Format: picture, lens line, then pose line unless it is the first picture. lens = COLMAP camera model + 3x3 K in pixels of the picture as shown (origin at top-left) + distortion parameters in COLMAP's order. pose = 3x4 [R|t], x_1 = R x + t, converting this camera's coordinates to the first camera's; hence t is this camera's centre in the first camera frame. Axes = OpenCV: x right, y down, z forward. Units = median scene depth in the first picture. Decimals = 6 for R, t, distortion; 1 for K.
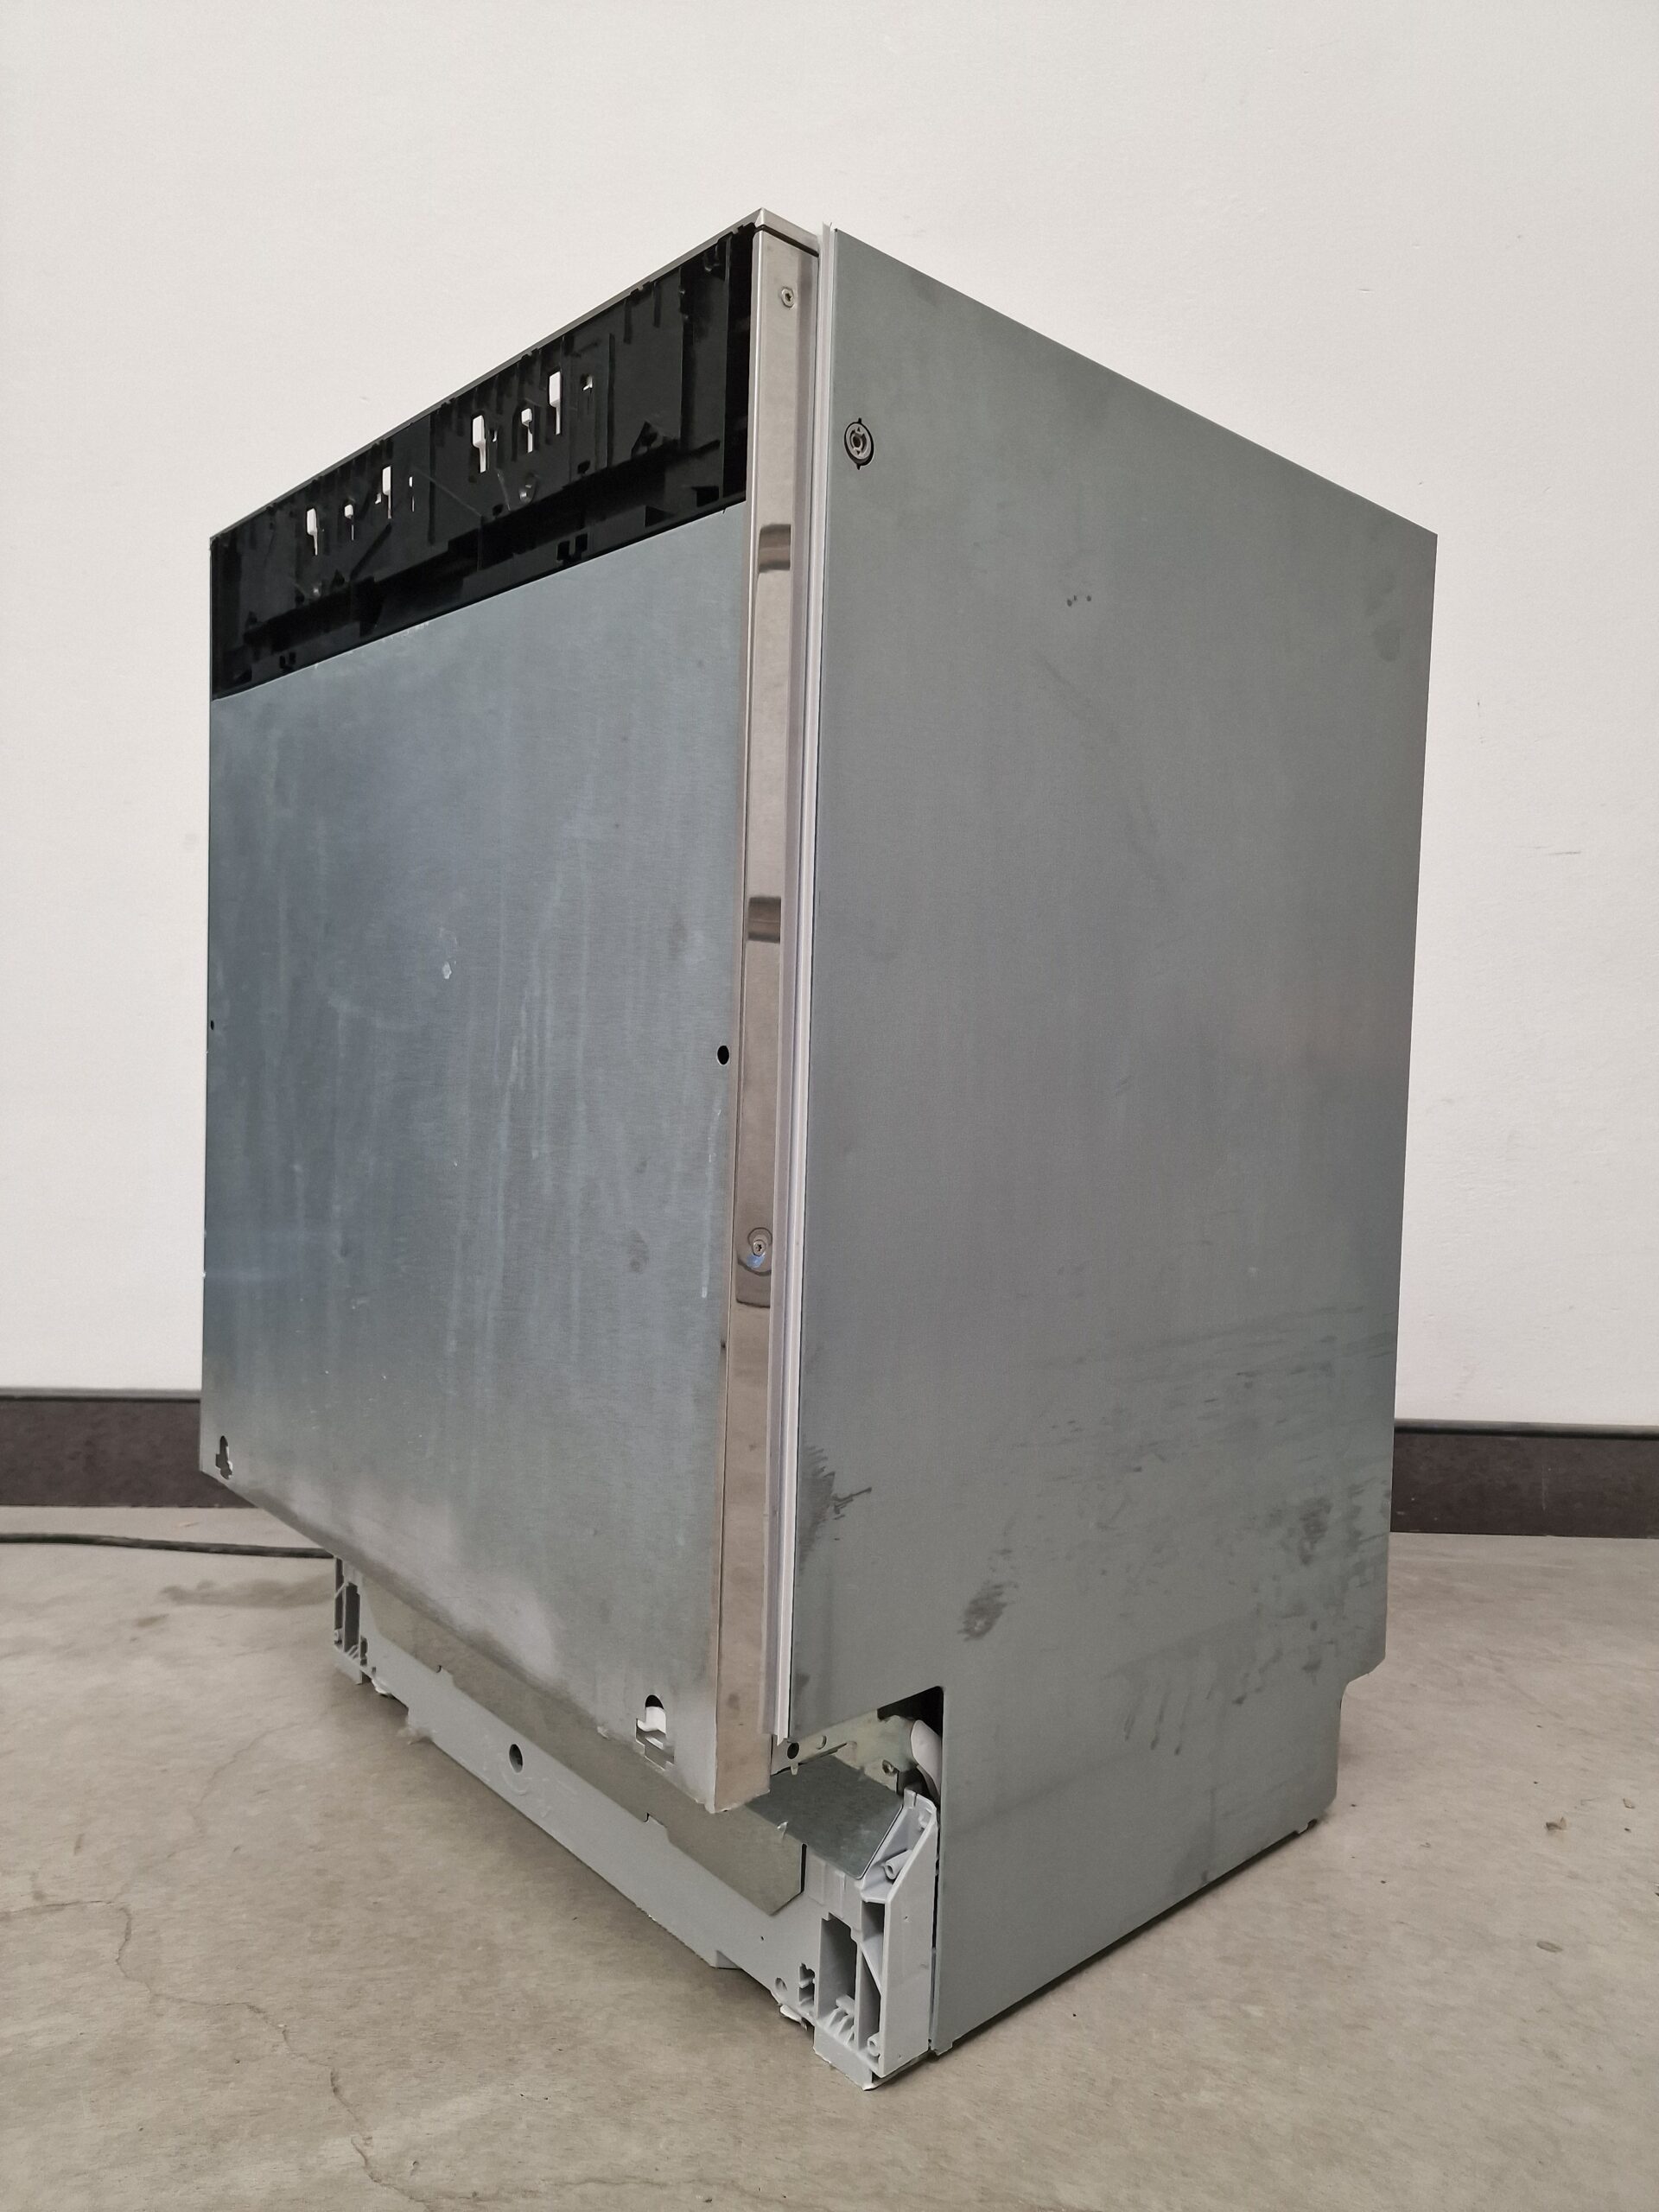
lens RADIAL K [[1514.6, 0, 840.1], [0, 1514.6, 1076.1], [0, 0, 1]] dist [0.078390, -0.063786]
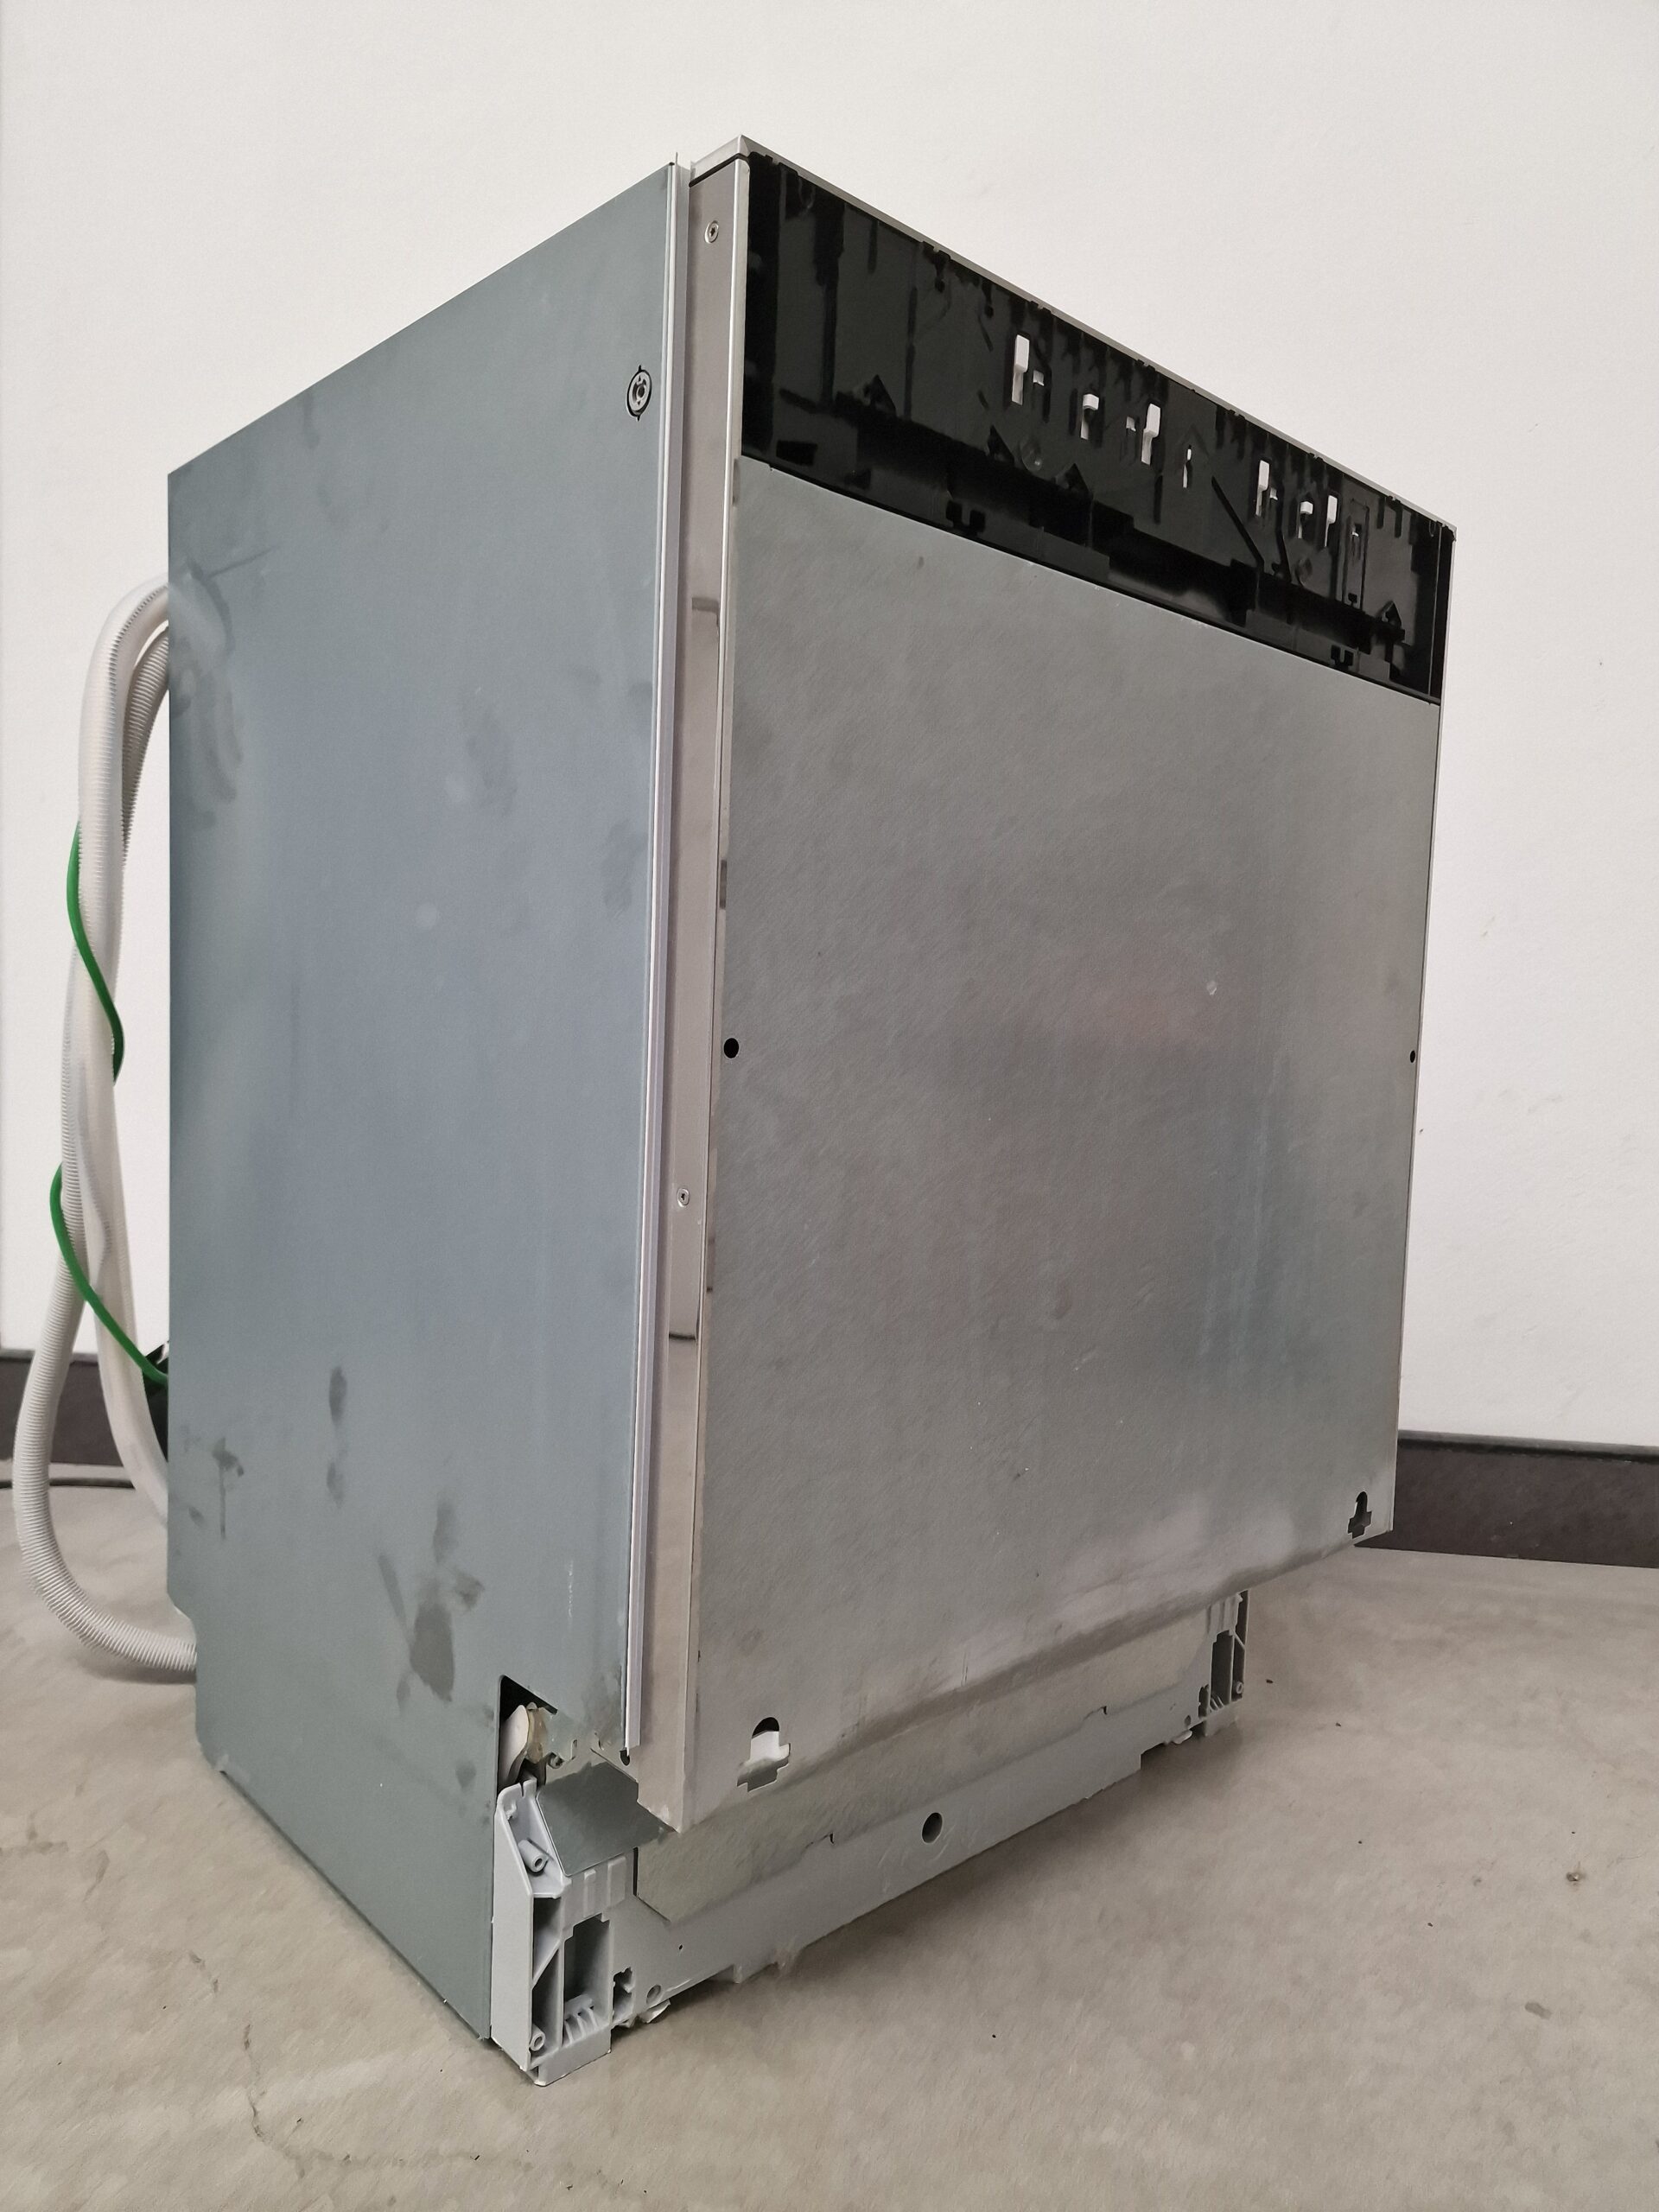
lens RADIAL K [[1521.8, 0, 829.5], [0, 1521.8, 1106.0], [0, 0, 1]] dist [0.060202, -0.060948]
pose [[-0.015620, -0.096297, 0.995230, -1.361907], [-0.005403, 0.995345, 0.096223, -0.093632], [-0.999863, -0.003875, -0.016067, 1.355372]]
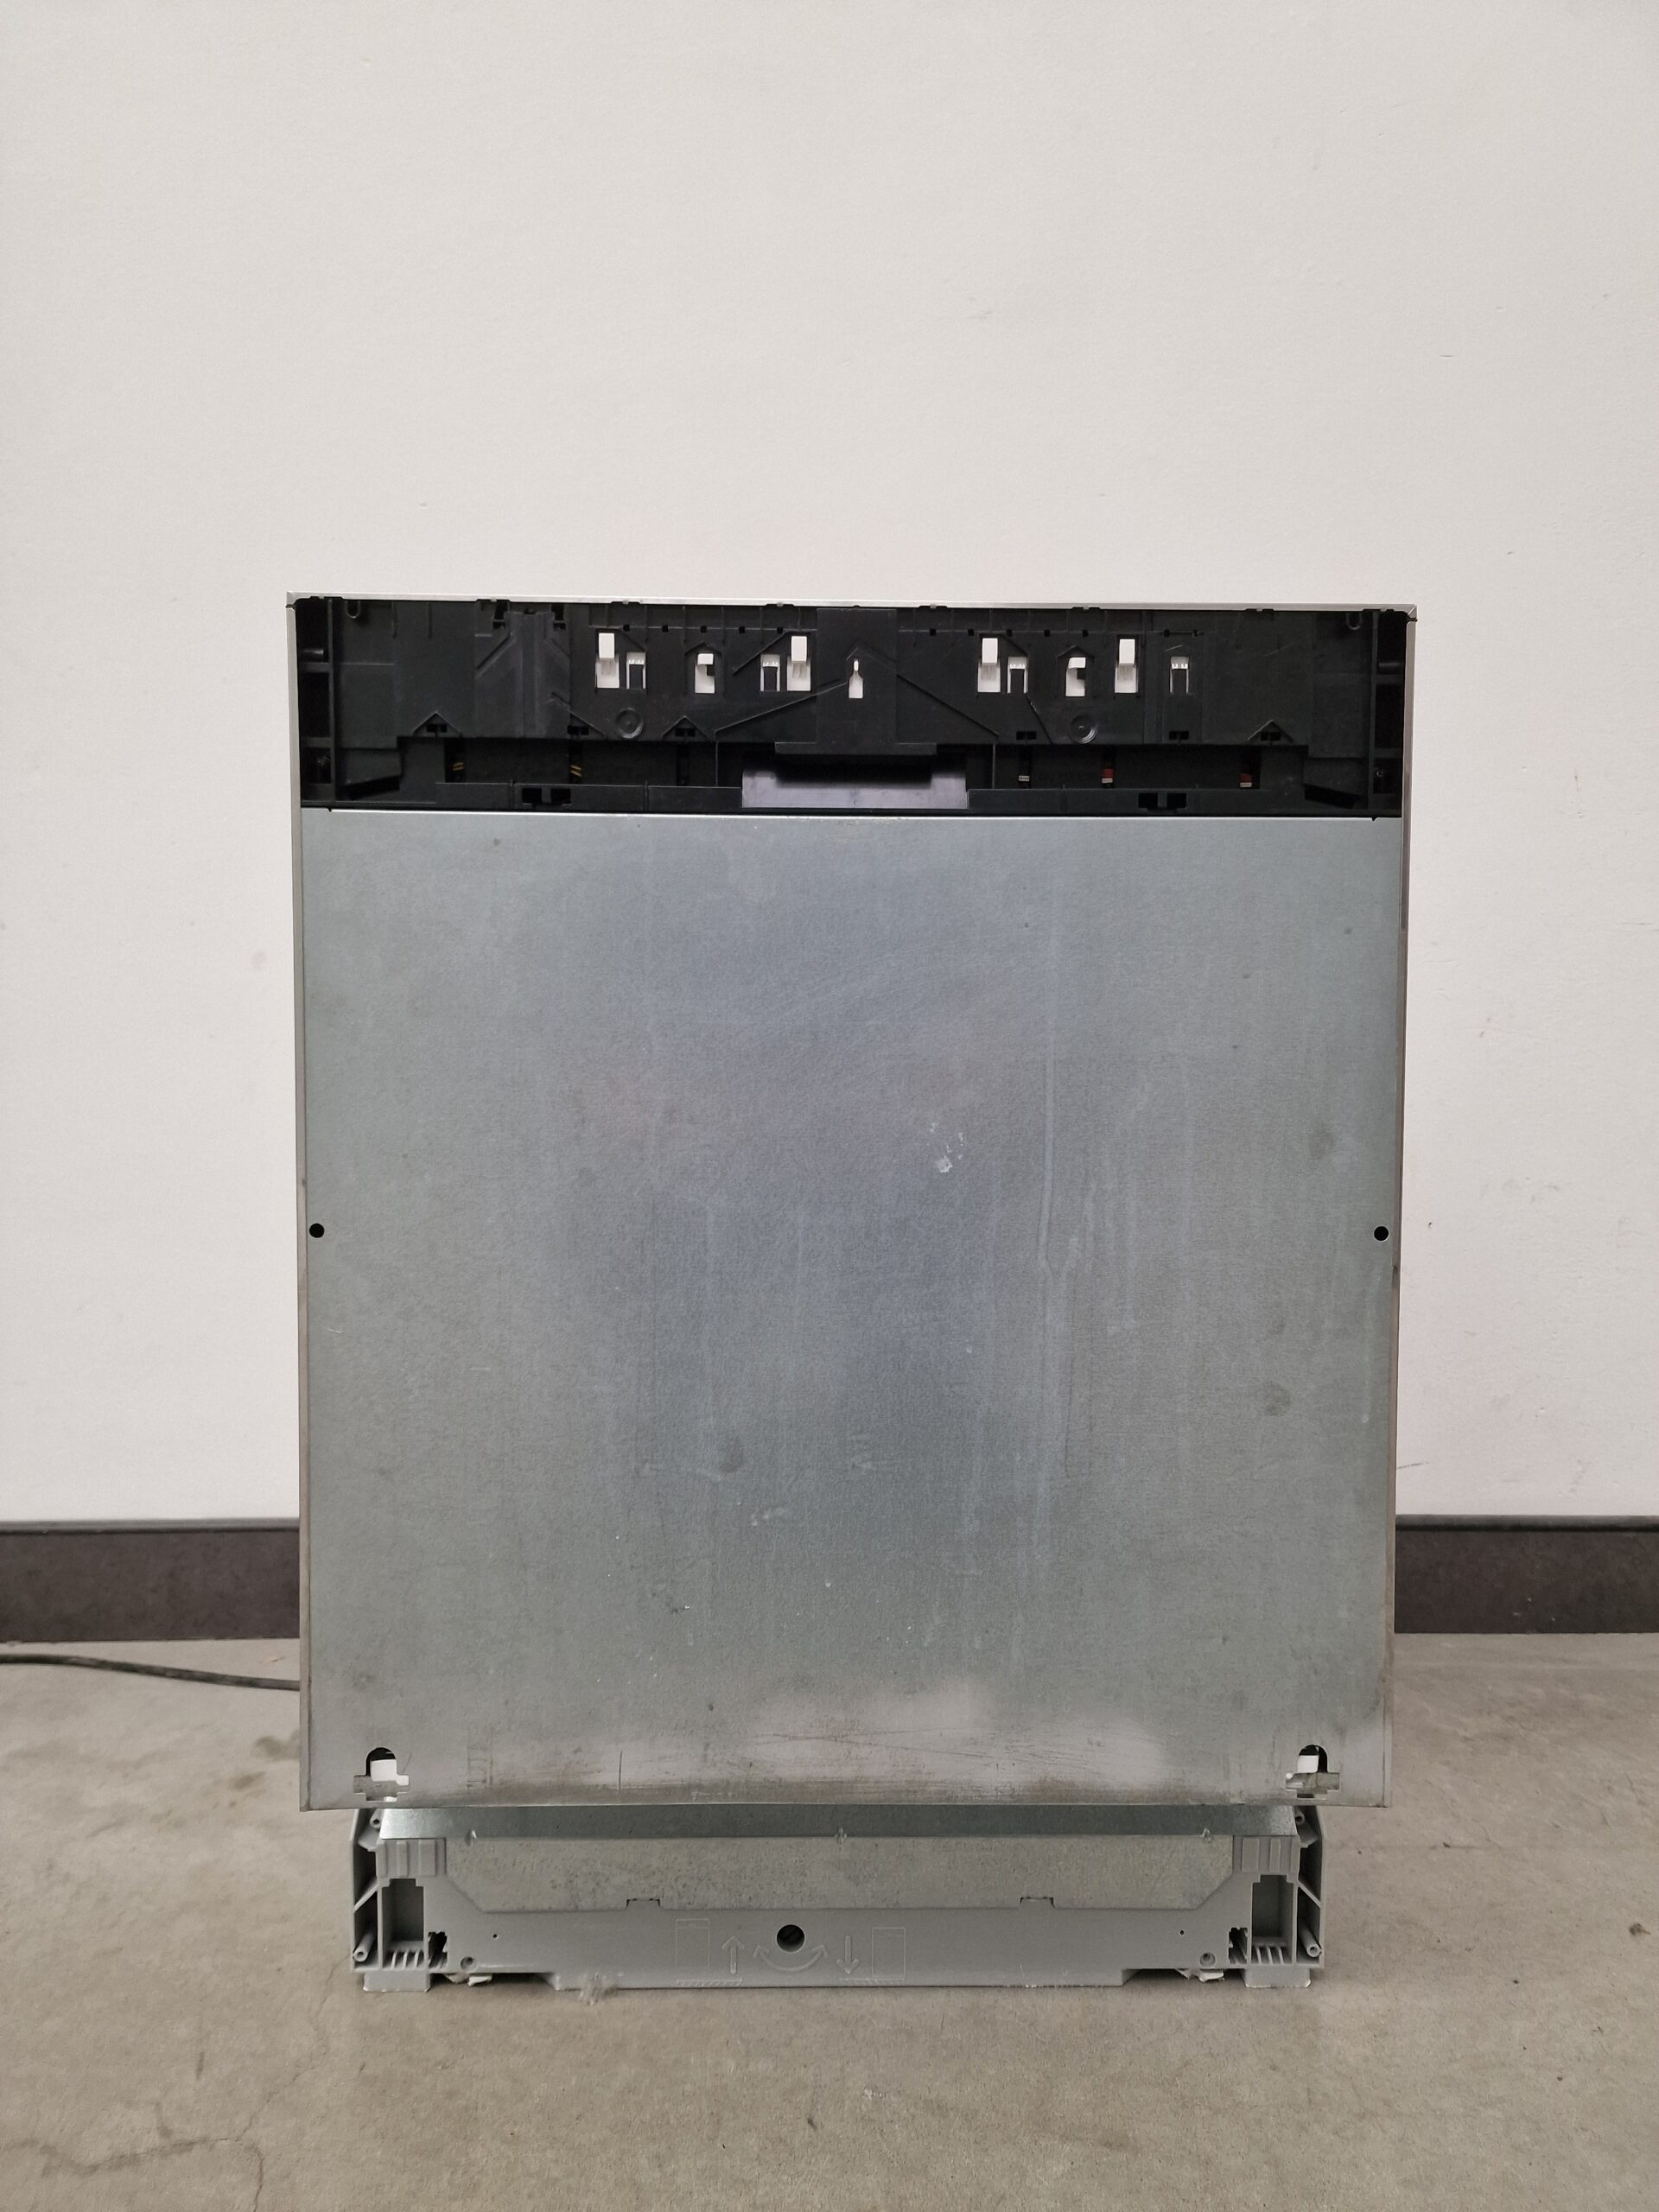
lens RADIAL K [[1521.8, 0, 829.5], [0, 1521.8, 1106.0], [0, 0, 1]] dist [0.060202, -0.060948]
pose [[0.647181, -0.054890, 0.760358, -1.156085], [0.037384, 0.998490, 0.040262, -0.163249], [-0.761419, 0.002368, 0.648255, 0.424363]]
